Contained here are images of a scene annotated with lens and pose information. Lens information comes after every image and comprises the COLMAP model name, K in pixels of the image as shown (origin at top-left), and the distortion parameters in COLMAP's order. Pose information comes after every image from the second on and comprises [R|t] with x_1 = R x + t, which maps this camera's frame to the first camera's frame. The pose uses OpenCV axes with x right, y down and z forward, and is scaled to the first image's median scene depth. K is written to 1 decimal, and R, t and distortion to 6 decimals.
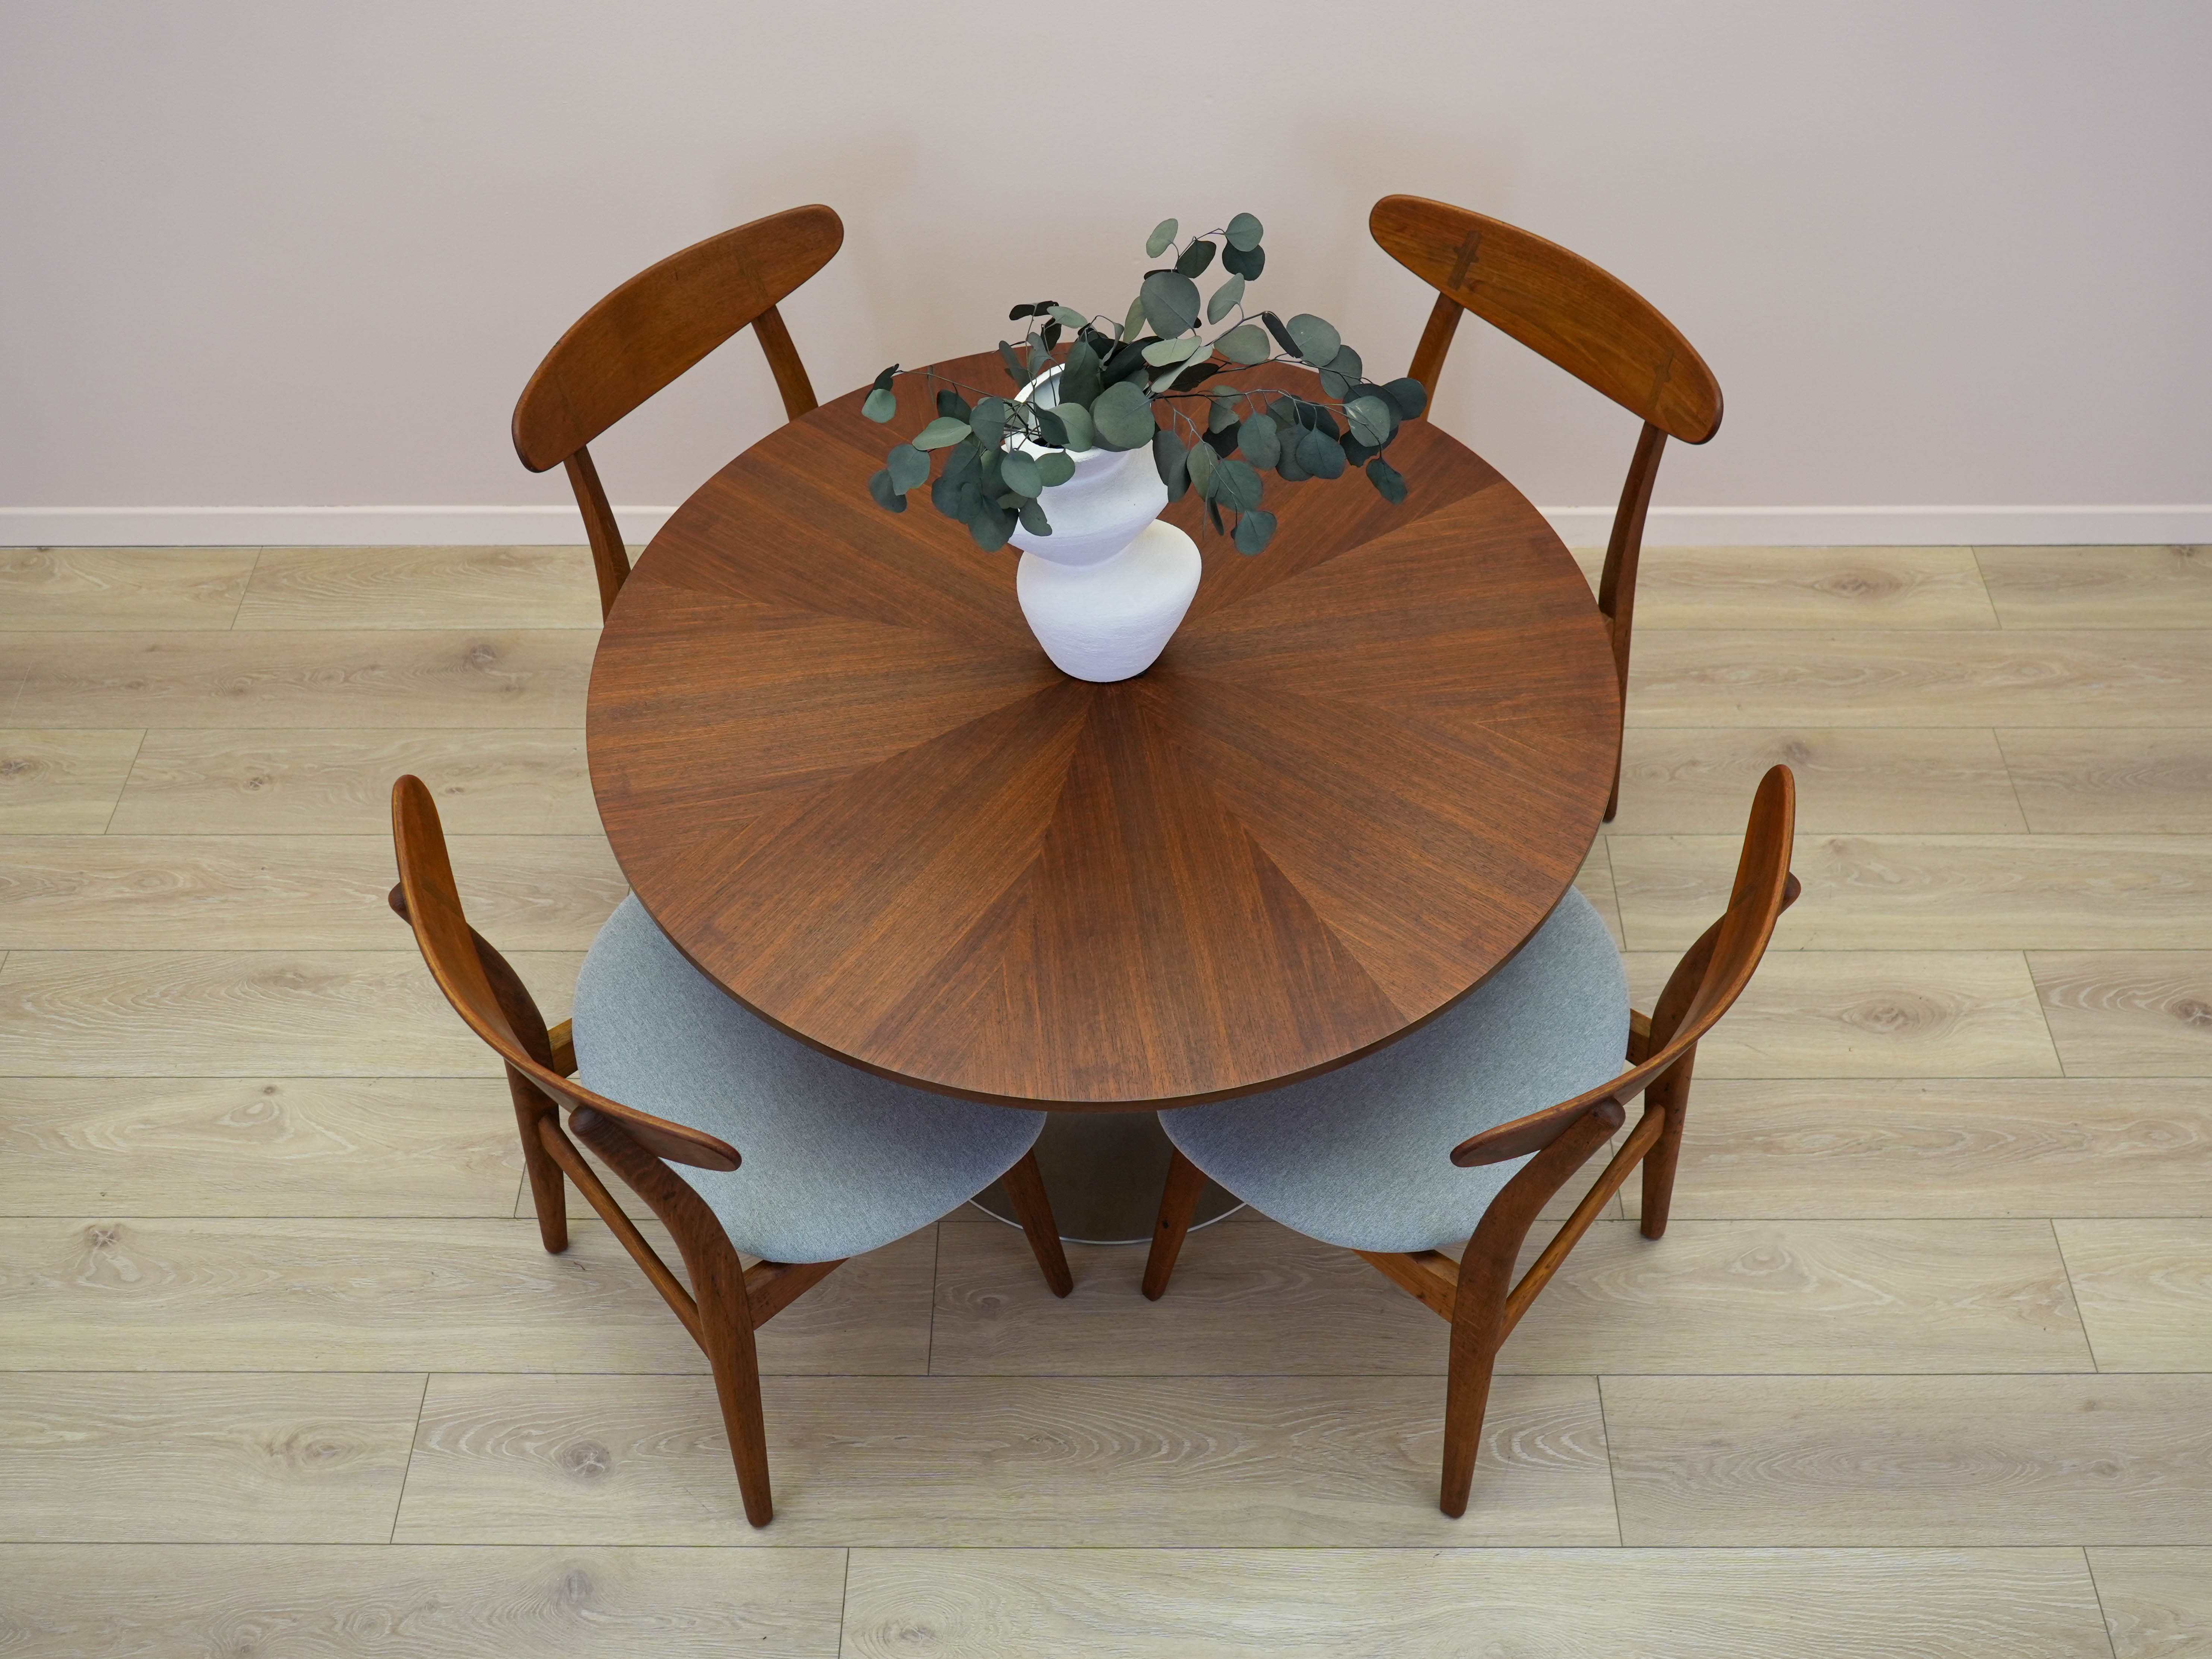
lens RADIAL K [[1965.0, 0, 1128.1], [0, 1965.0, 821.7], [0, 0, 1]] dist [0.001730, -0.003533]
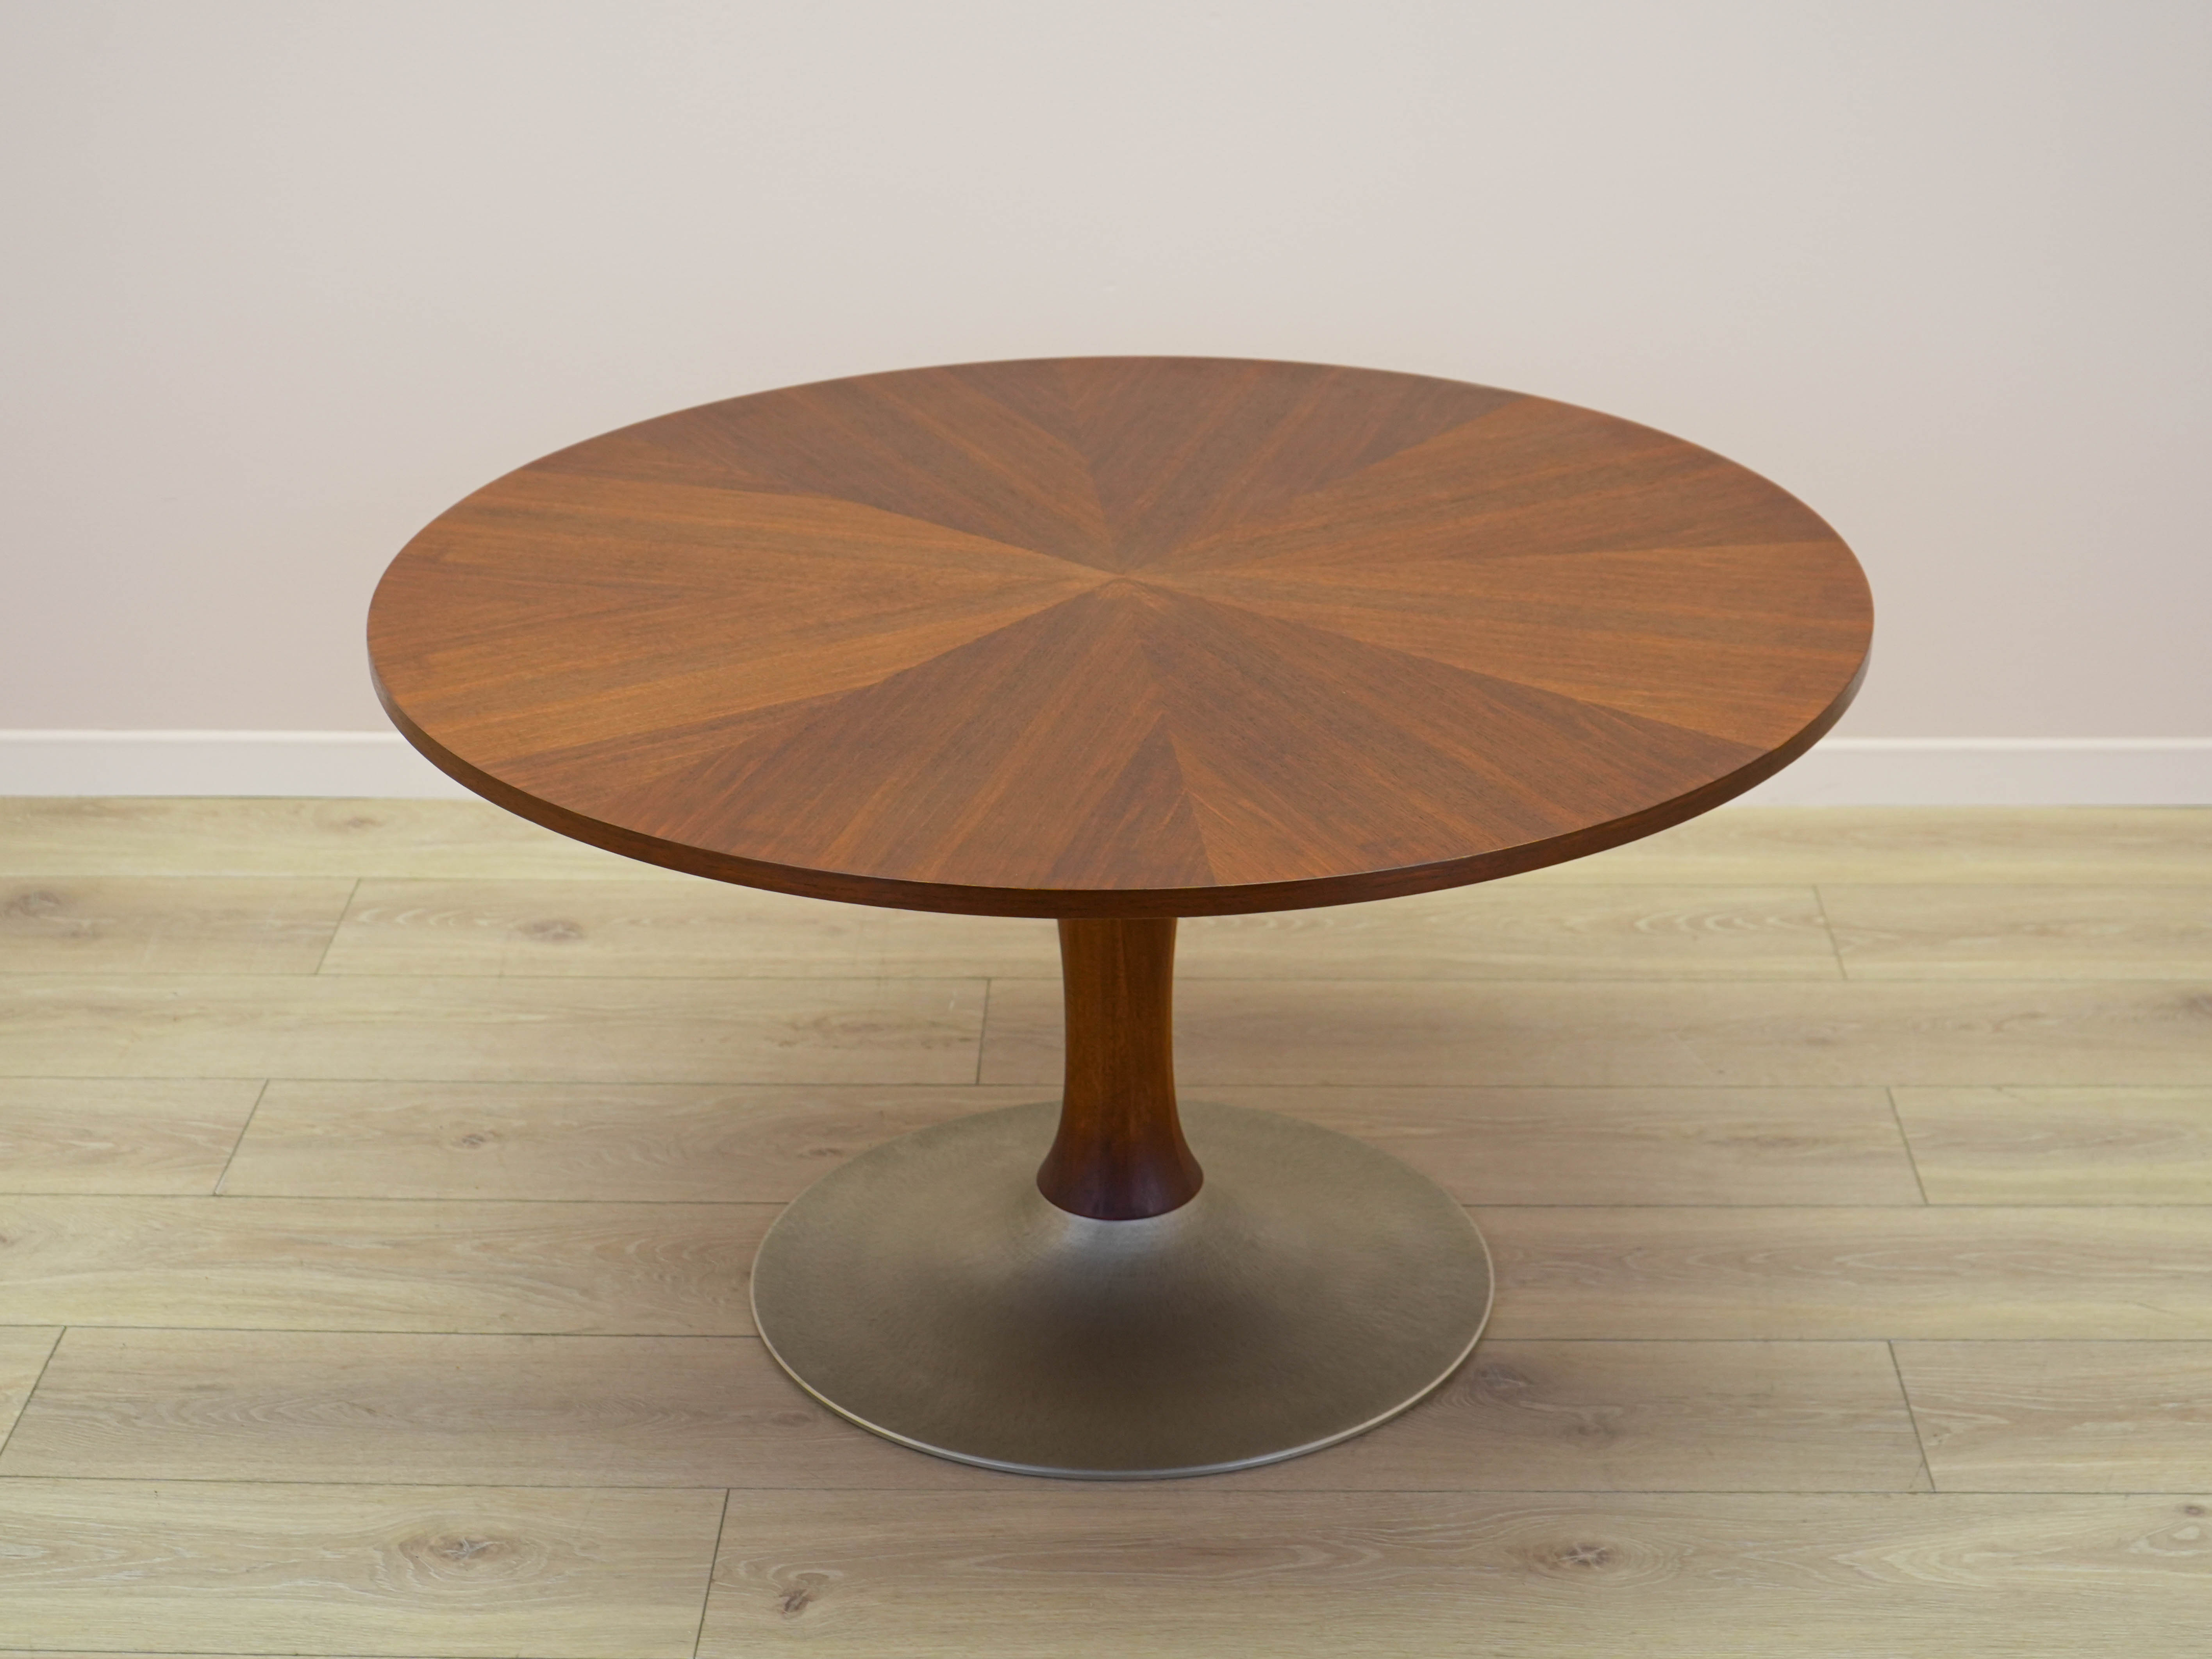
lens RADIAL K [[3558.5, 0, 1101.2], [0, 3558.5, 834.1], [0, 0, 1]] dist [0.010350, 0.000000]
pose [[0.999796, 0.005393, -0.019472, 0.031507], [-0.012983, 0.909894, -0.414637, 0.469029], [0.015481, 0.414805, 0.909779, -0.016938]]
